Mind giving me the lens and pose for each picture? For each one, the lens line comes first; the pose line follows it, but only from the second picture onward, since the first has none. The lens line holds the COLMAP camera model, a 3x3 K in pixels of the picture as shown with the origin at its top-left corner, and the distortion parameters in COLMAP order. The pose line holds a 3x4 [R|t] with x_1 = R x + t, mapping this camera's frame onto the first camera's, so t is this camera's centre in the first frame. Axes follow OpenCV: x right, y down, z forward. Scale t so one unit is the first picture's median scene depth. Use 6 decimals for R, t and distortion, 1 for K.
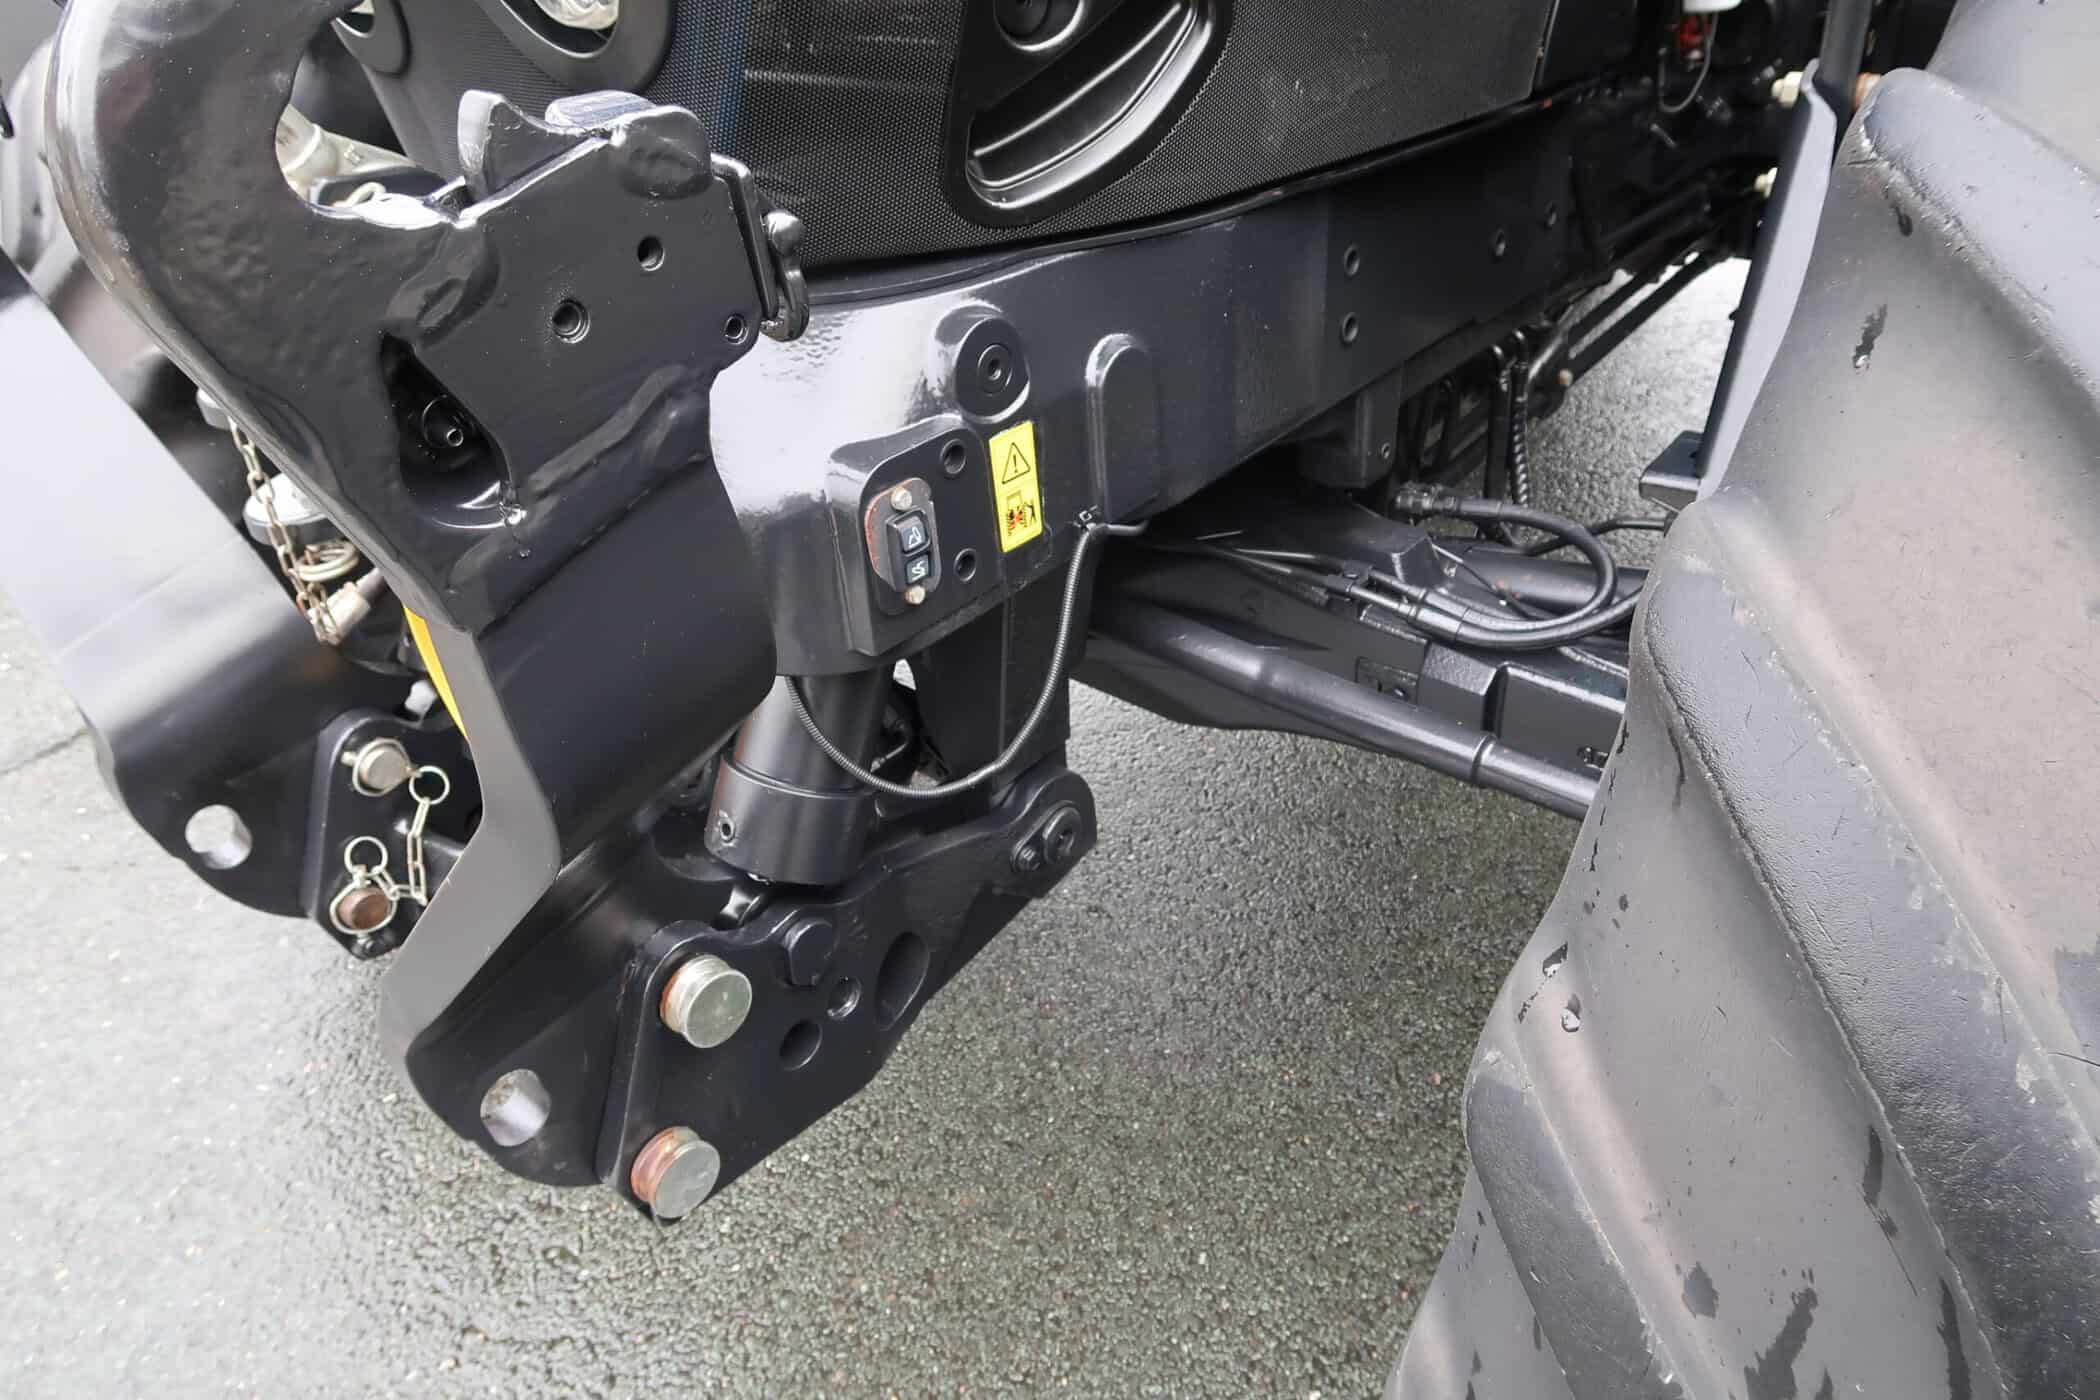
lens RADIAL K [[1458.5, 0, 1038.3], [0, 1458.5, 702.0], [0, 0, 1]] dist [-0.019642, 0.003914]
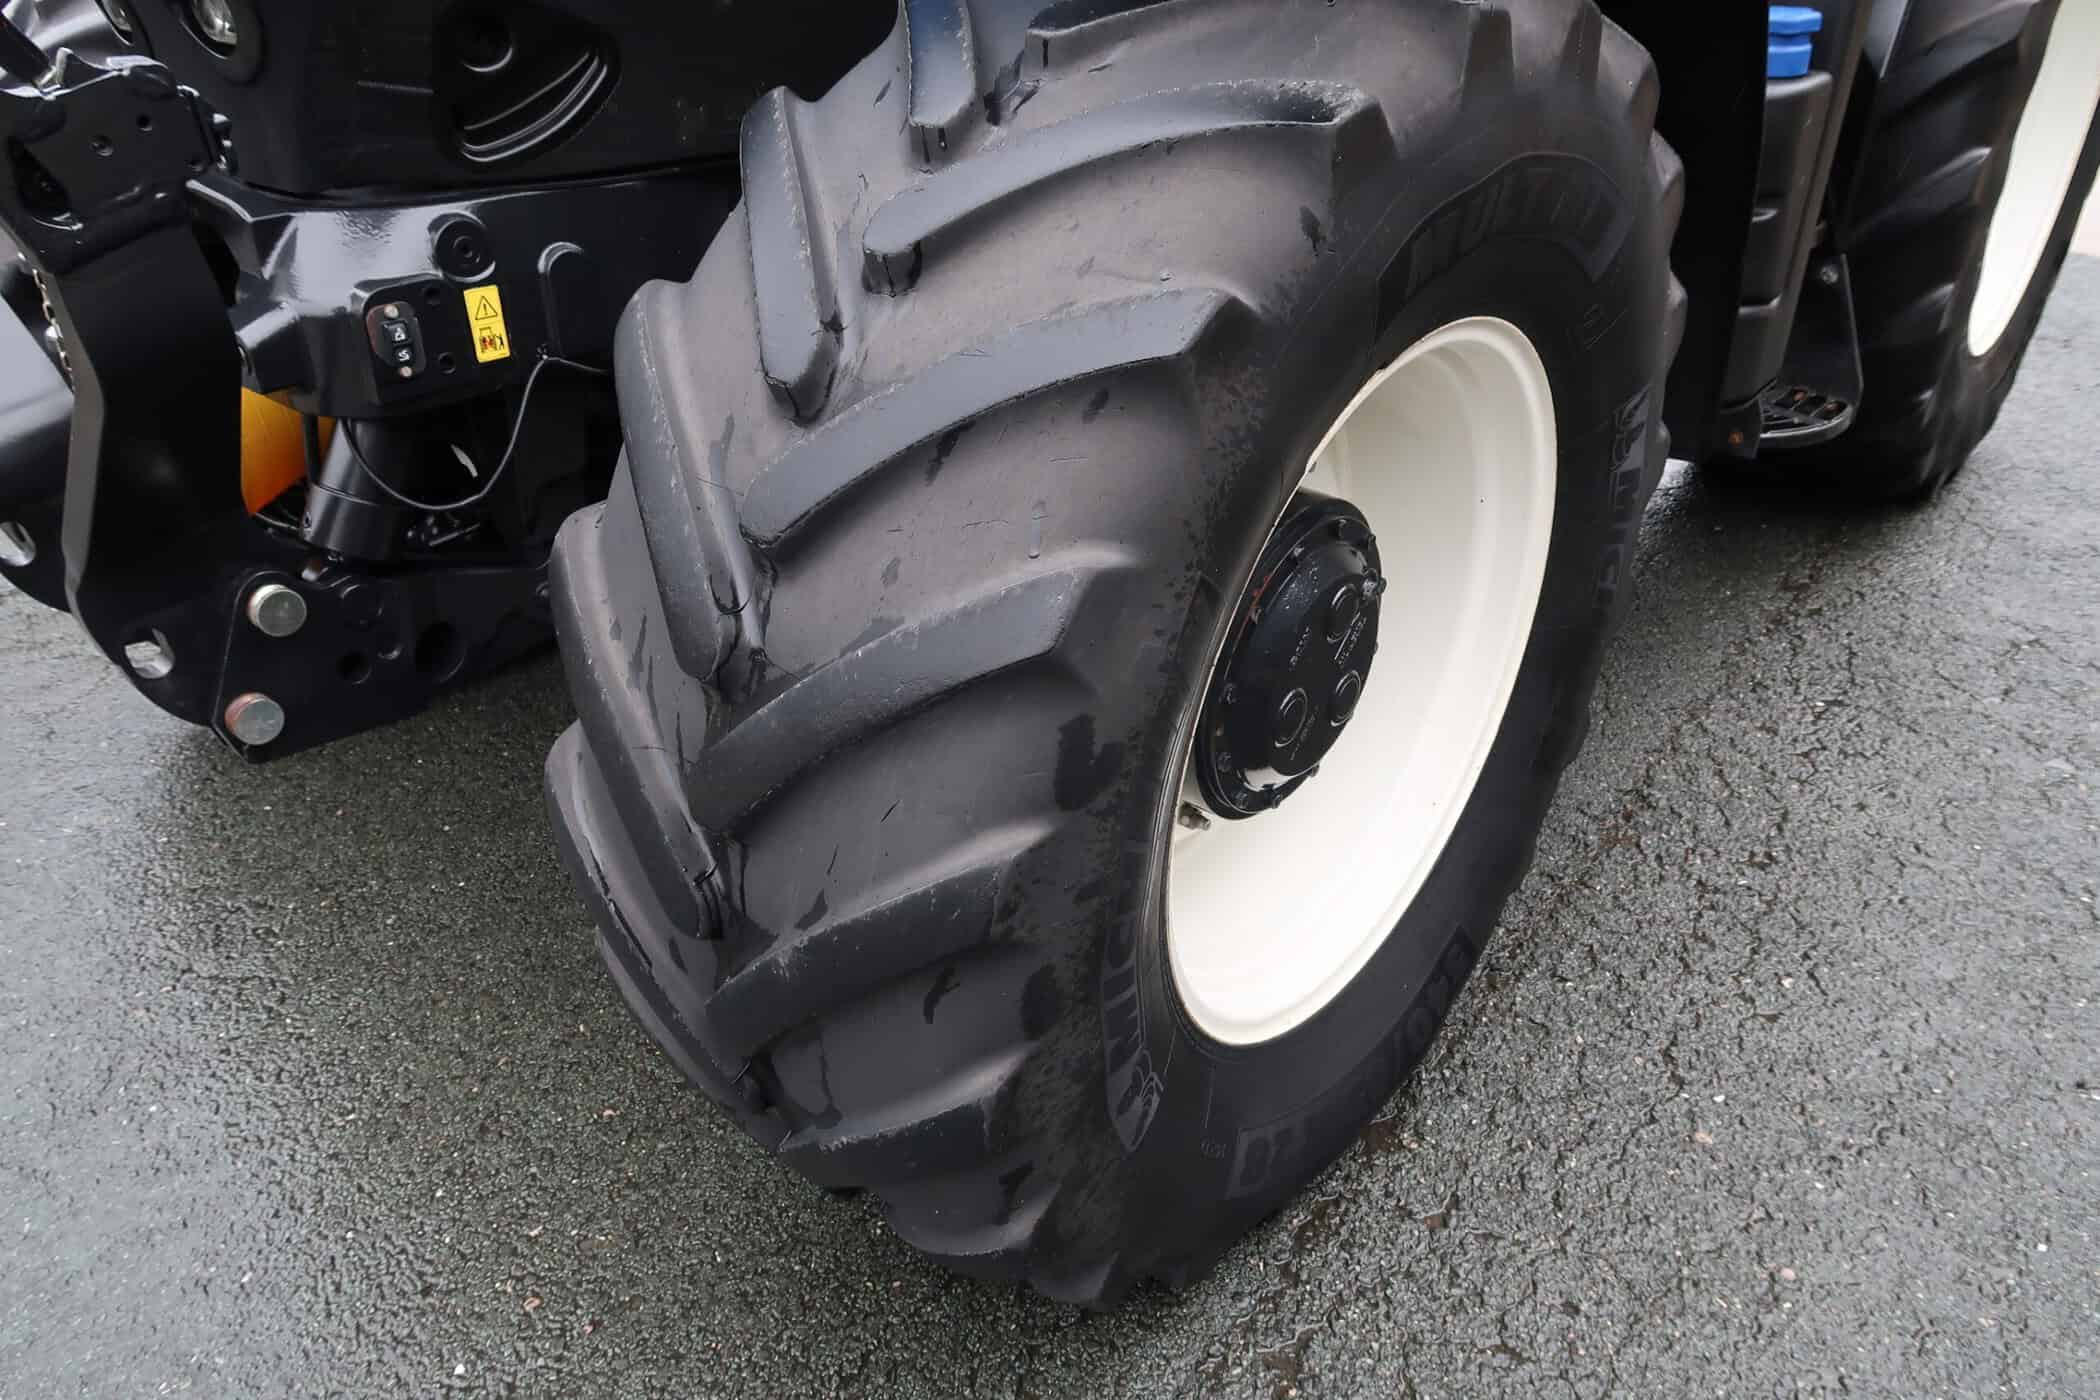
lens RADIAL K [[1458.5, 0, 1038.3], [0, 1458.5, 702.0], [0, 0, 1]] dist [-0.019642, 0.003914]
pose [[0.998055, 0.055315, 0.028738, 0.435650], [-0.053624, 0.996956, -0.056598, 0.256121], [-0.031781, 0.054947, 0.997983, -0.500536]]
